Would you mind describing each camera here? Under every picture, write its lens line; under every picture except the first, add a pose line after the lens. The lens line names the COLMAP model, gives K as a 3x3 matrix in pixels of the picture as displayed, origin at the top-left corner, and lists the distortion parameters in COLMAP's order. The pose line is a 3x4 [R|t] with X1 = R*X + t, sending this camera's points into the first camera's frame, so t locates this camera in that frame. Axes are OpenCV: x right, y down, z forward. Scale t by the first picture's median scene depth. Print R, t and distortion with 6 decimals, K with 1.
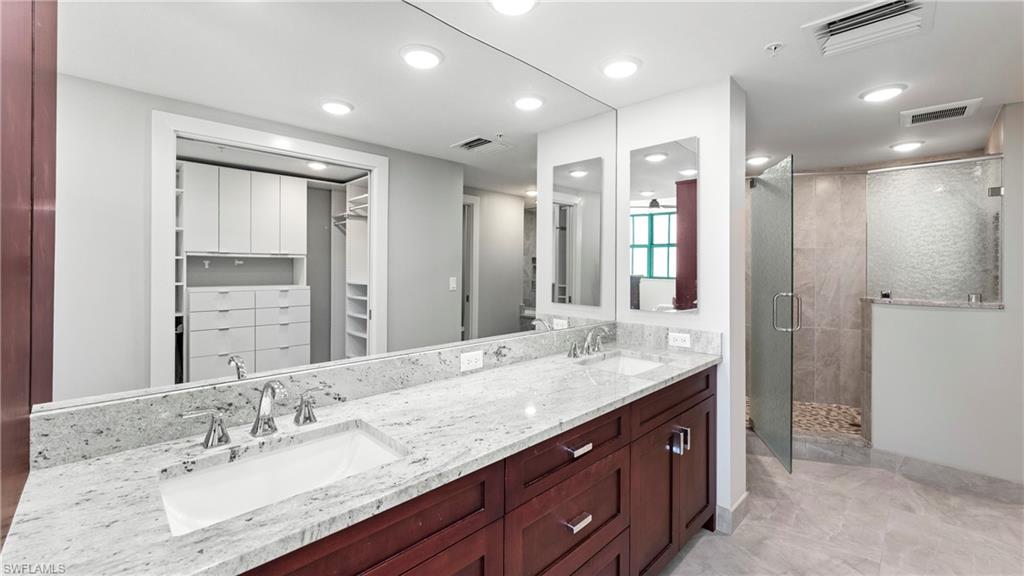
lens RADIAL K [[419.0, 0, 507.3], [0, 419.0, 278.9], [0, 0, 1]] dist [-0.005992, 0.000893]
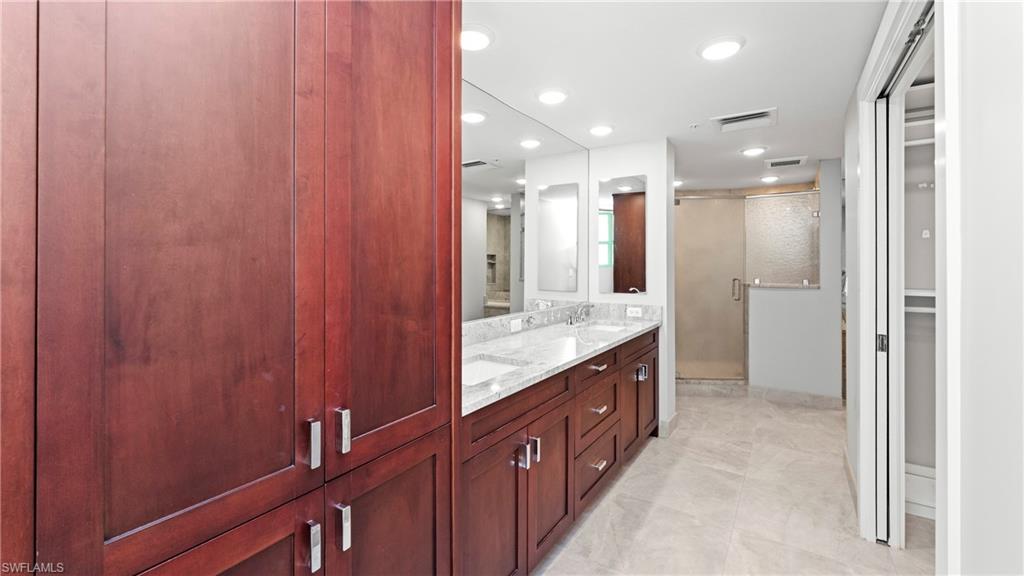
lens RADIAL K [[419.0, 0, 516.0], [0, 419.0, 278.3], [0, 0, 1]] dist [-0.005992, 0.000893]
pose [[0.979133, -0.010527, 0.202948, -0.300639], [0.008517, 0.999906, 0.010777, 0.007679], [-0.203043, -0.008824, 0.979130, -0.364505]]
